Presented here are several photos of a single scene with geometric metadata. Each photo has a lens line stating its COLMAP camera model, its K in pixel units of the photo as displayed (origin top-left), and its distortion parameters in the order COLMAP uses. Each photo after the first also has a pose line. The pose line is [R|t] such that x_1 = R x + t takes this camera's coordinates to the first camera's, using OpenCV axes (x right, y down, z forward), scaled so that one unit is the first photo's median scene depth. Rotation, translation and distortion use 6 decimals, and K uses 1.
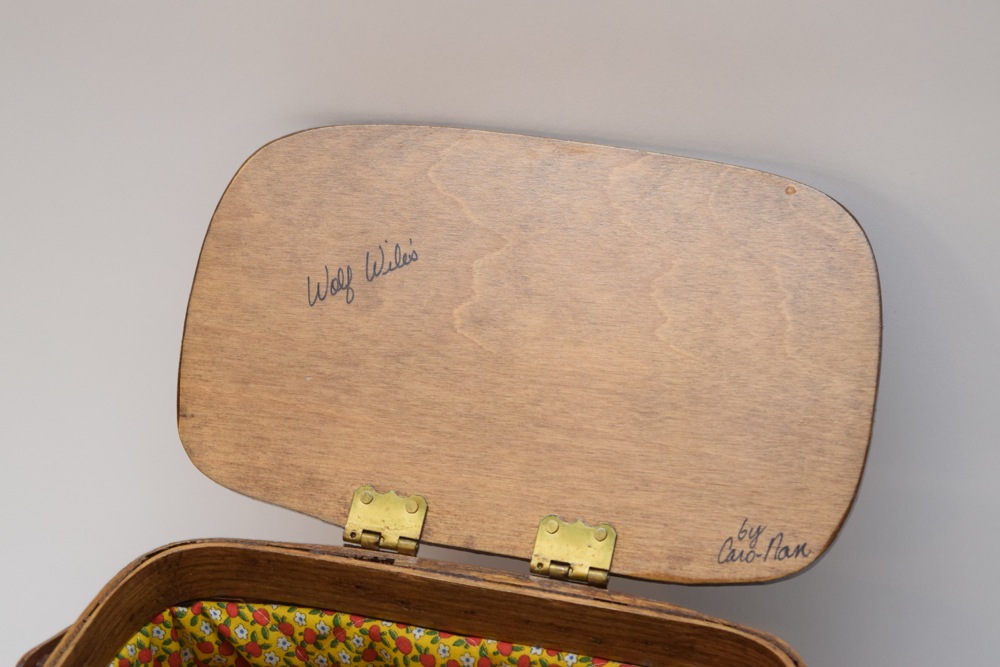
lens RADIAL K [[2258.8, 0, 541.1], [0, 2258.8, 290.5], [0, 0, 1]] dist [0.057714, 0.000000]
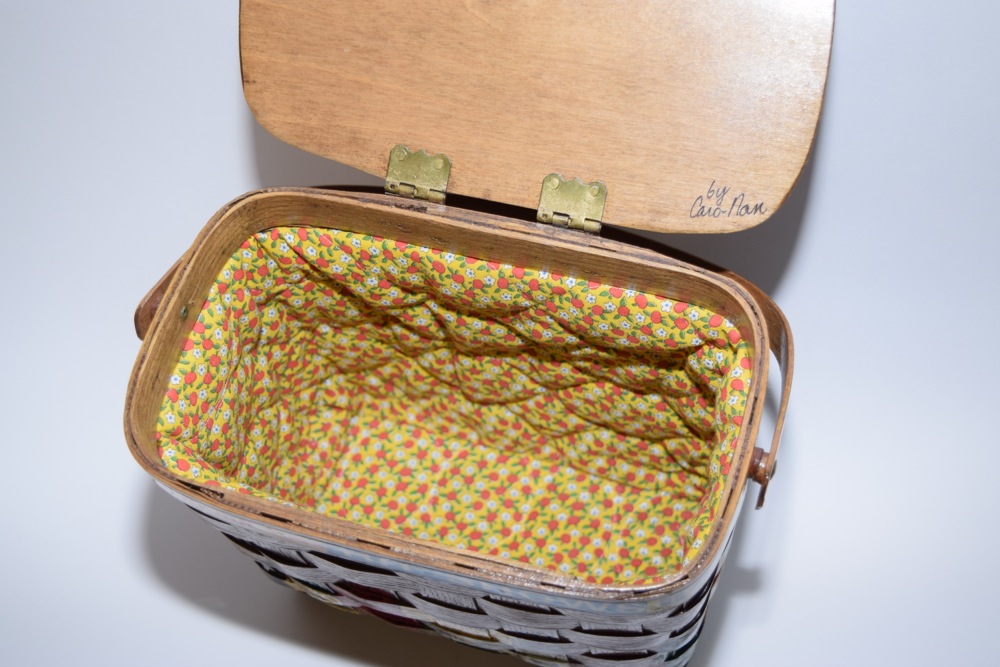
lens RADIAL K [[1361.3, 0, 527.6], [0, 1361.3, 306.3], [0, 0, 1]] dist [-0.083531, 0.000000]
pose [[0.999403, -0.024323, -0.024530, 0.007030], [0.032896, 0.886849, 0.460888, -0.172020], [0.010545, -0.461420, 0.887119, 0.313638]]
